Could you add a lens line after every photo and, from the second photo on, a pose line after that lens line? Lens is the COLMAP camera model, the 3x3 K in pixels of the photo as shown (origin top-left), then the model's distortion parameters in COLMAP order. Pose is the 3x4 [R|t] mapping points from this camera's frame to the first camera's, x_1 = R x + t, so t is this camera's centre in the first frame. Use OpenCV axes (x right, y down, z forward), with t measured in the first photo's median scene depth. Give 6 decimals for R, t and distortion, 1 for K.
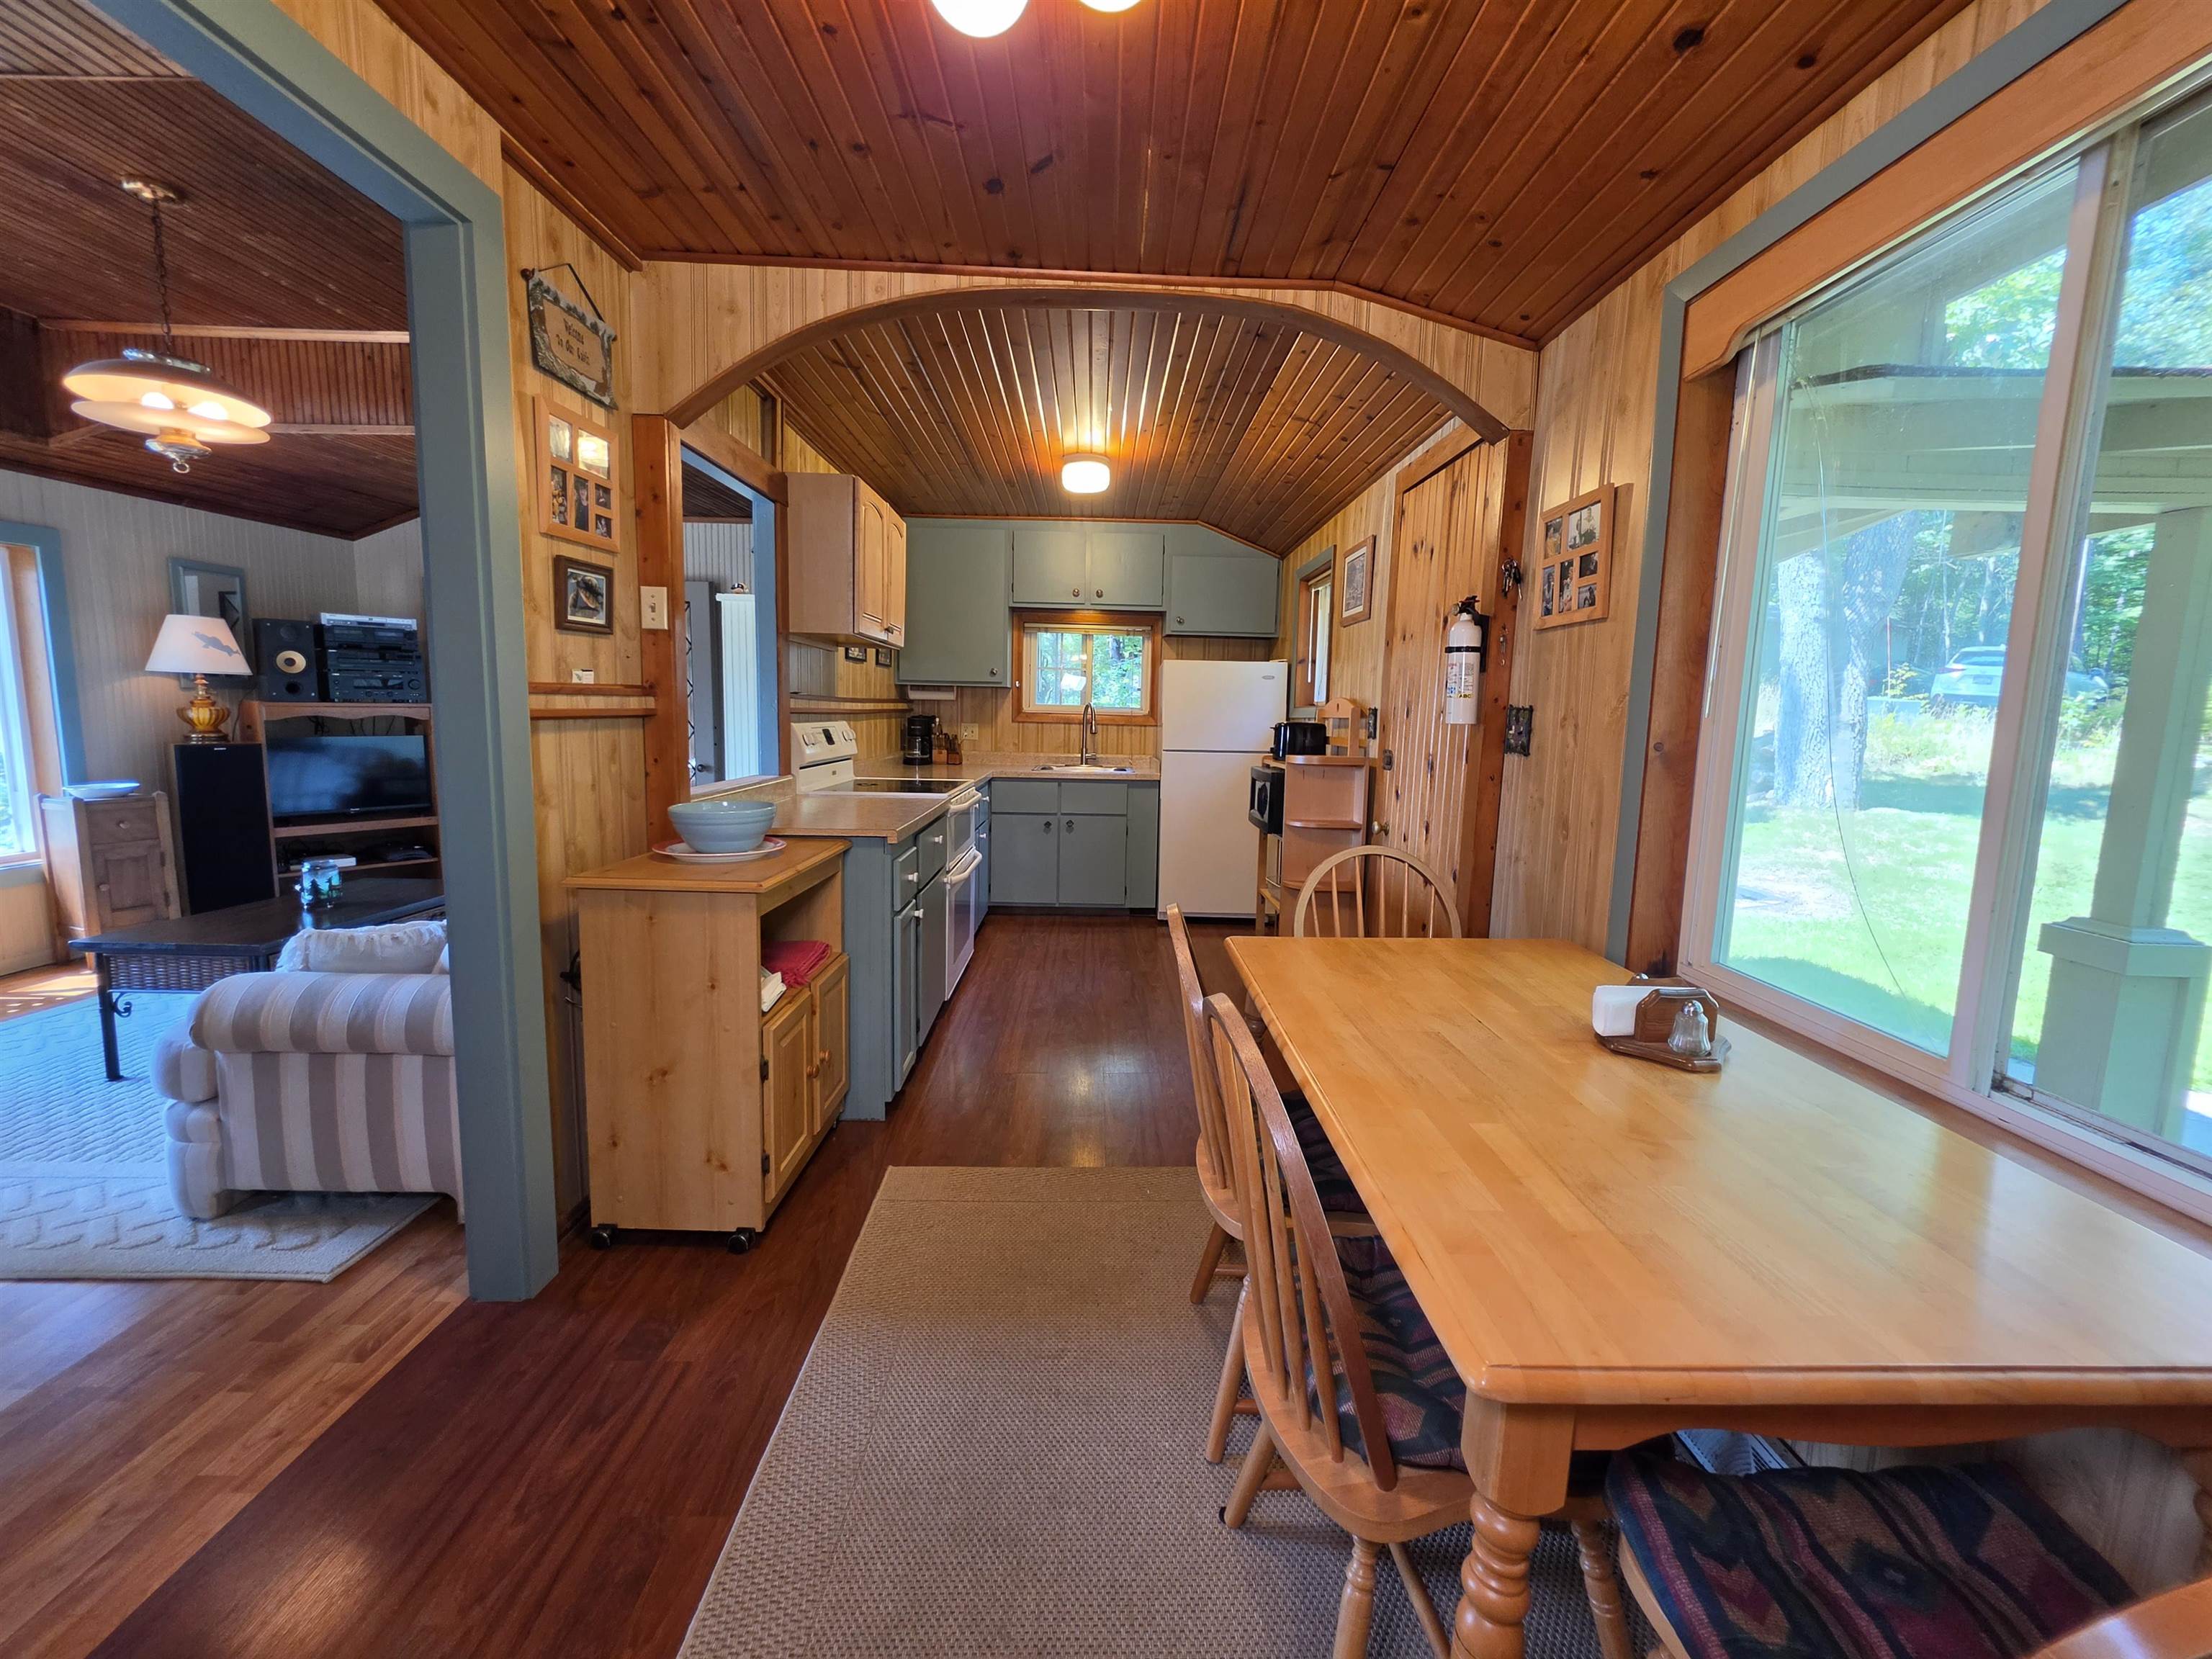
lens RADIAL K [[890.3, 0, 1104.9], [0, 890.3, 811.4], [0, 0, 1]] dist [-0.004042, 0.001304]
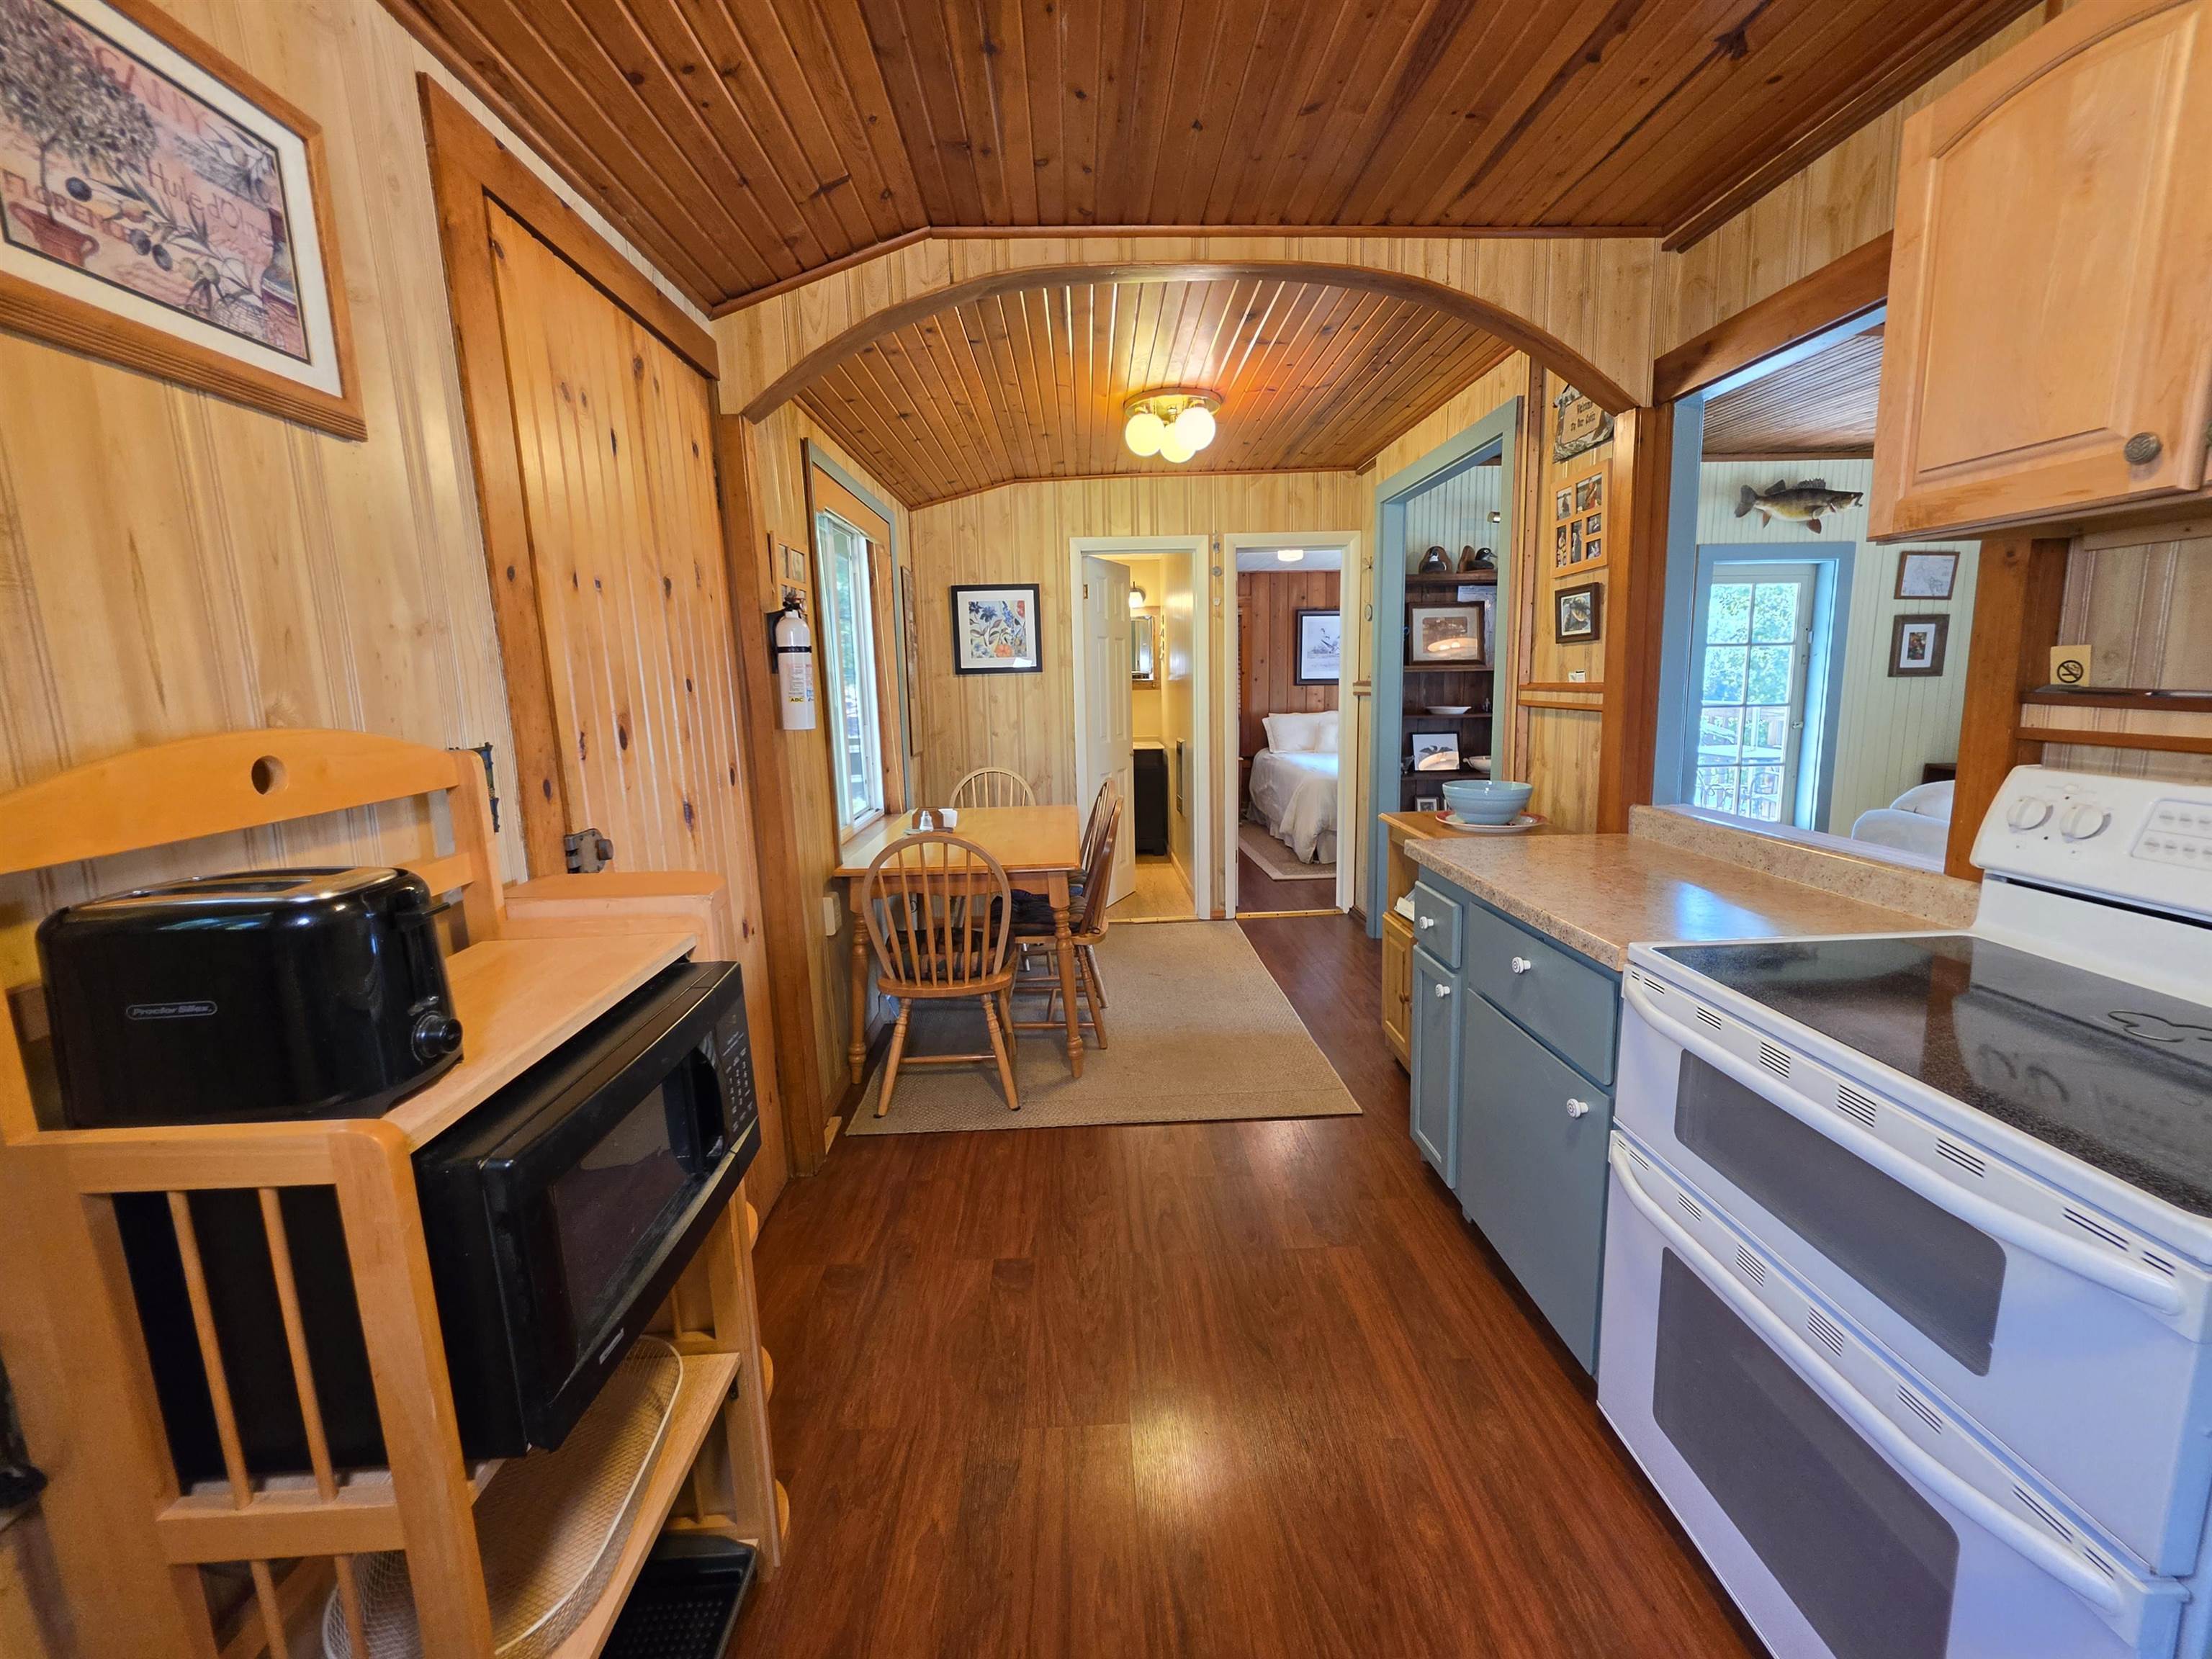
lens RADIAL K [[890.3, 0, 1112.6], [0, 890.3, 813.6], [0, 0, 1]] dist [-0.004042, 0.001304]
pose [[-0.999587, 0.010788, -0.026643, 0.046741], [0.003255, 0.963417, 0.267986, -0.125333], [0.028560, 0.267789, -0.963054, 0.924661]]
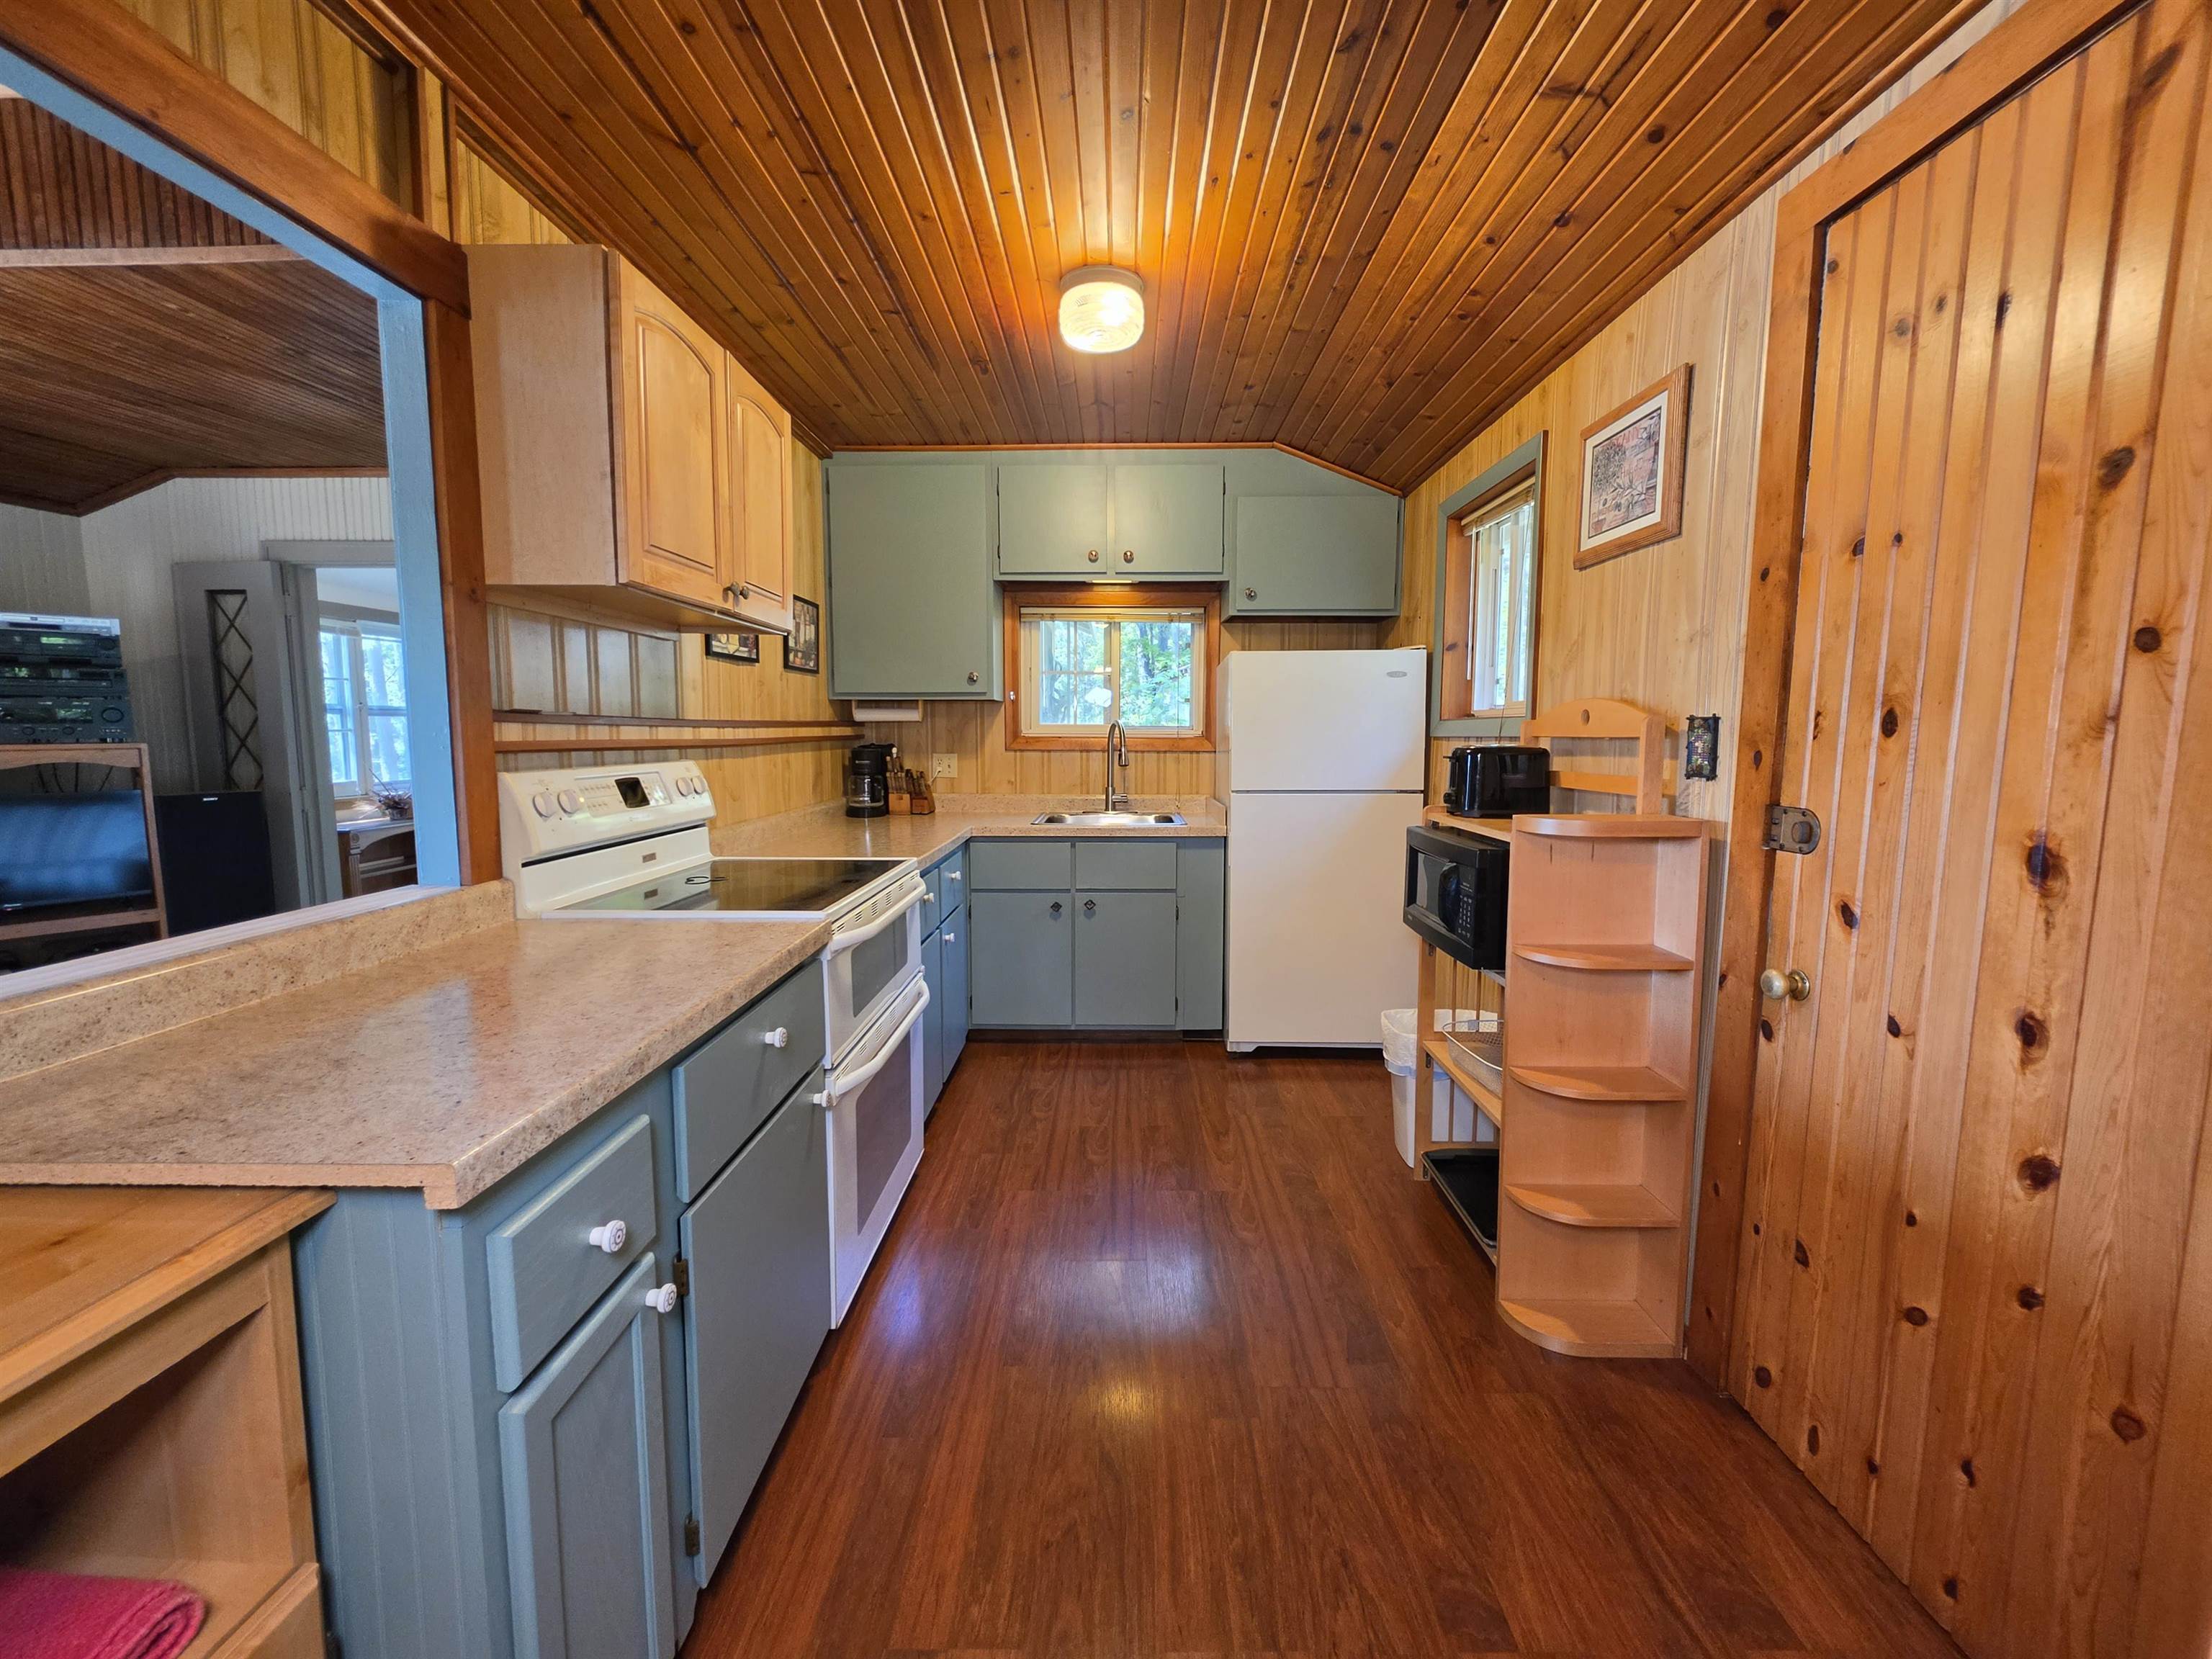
lens RADIAL K [[890.3, 0, 1107.8], [0, 890.3, 817.3], [0, 0, 1]] dist [-0.004042, 0.001304]
pose [[0.999364, -0.018955, -0.030206, -0.005320], [0.018485, 0.999705, -0.015747, -0.040908], [0.030495, 0.015178, 0.999420, 0.352149]]
